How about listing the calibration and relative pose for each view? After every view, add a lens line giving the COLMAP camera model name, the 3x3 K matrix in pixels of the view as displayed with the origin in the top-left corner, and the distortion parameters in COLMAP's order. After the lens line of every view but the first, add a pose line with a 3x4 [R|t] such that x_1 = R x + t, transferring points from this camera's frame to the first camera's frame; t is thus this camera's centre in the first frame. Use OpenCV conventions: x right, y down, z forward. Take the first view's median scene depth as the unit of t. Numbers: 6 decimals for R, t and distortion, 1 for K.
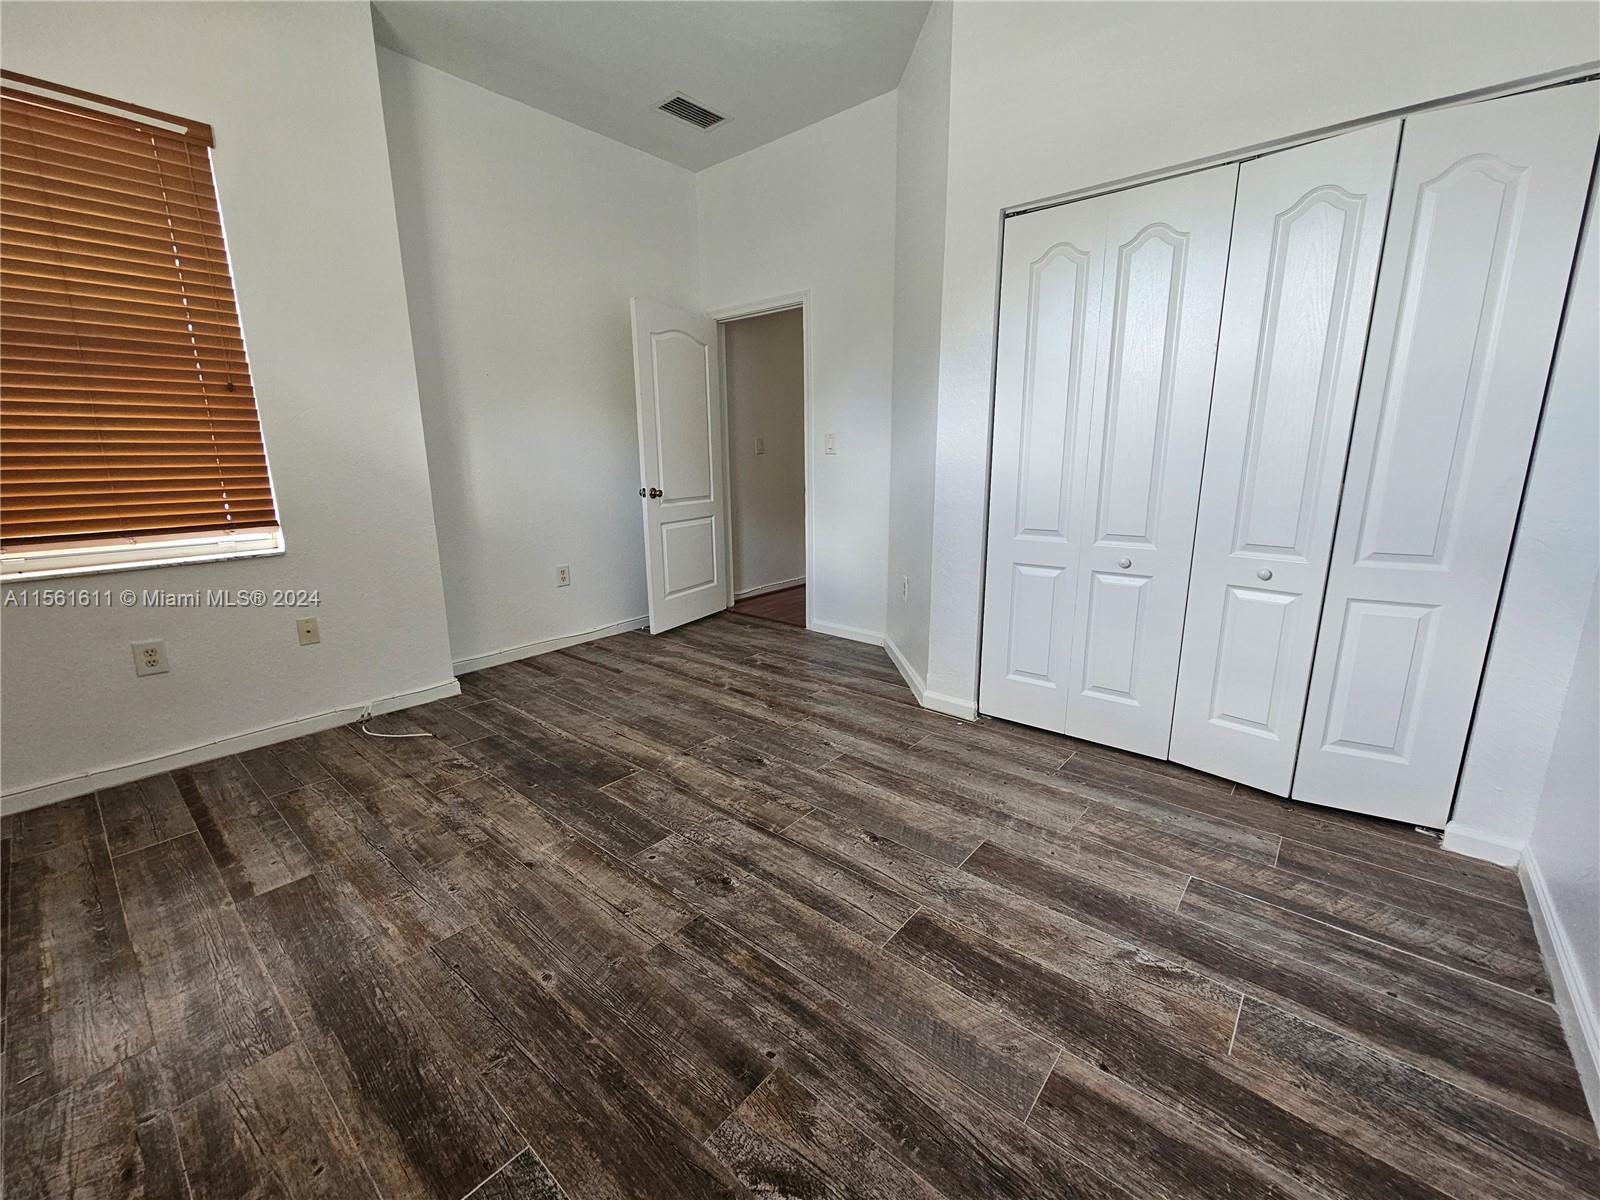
lens RADIAL K [[654.6, 0, 797.9], [0, 654.6, 598.4], [0, 0, 1]] dist [-0.003284, 0.000890]
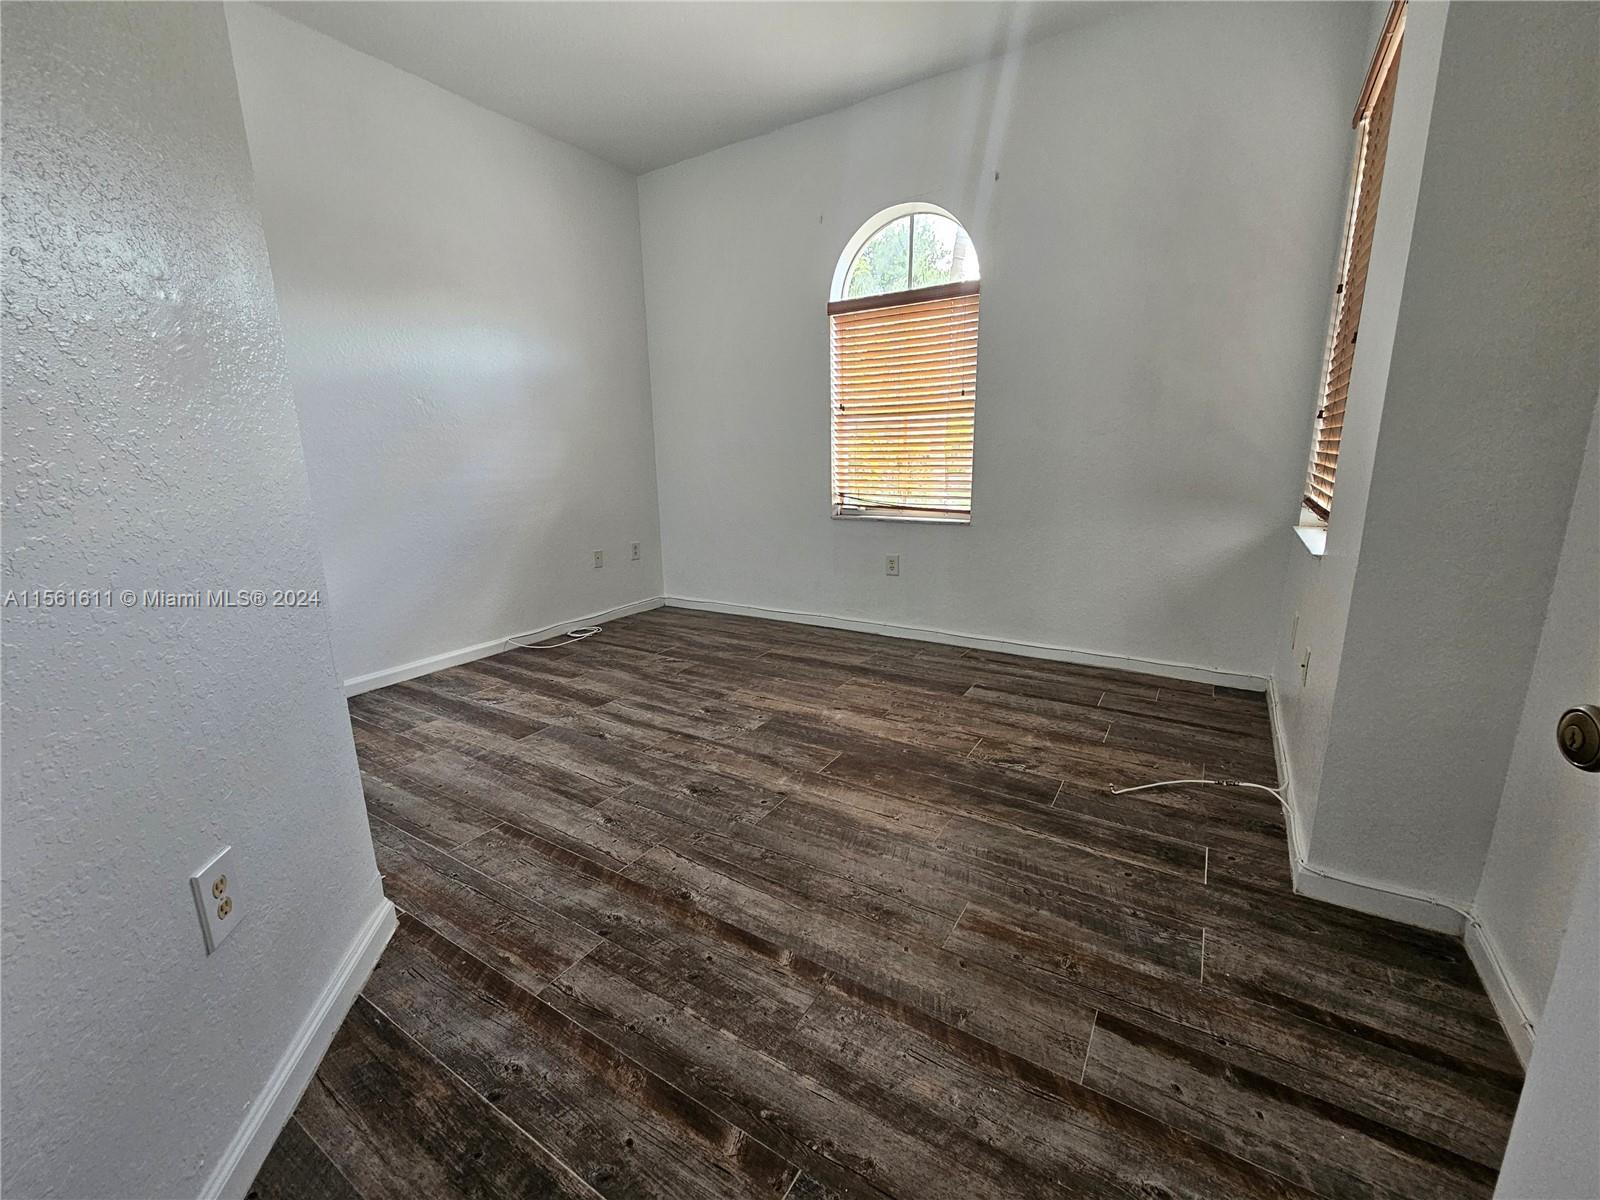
lens RADIAL K [[654.6, 0, 793.3], [0, 654.6, 602.1], [0, 0, 1]] dist [-0.003284, 0.000890]
pose [[-0.989999, 0.059248, -0.128028, -0.105937], [-0.001740, 0.902335, 0.431031, -0.414939], [0.141061, 0.426943, -0.893208, 1.932277]]
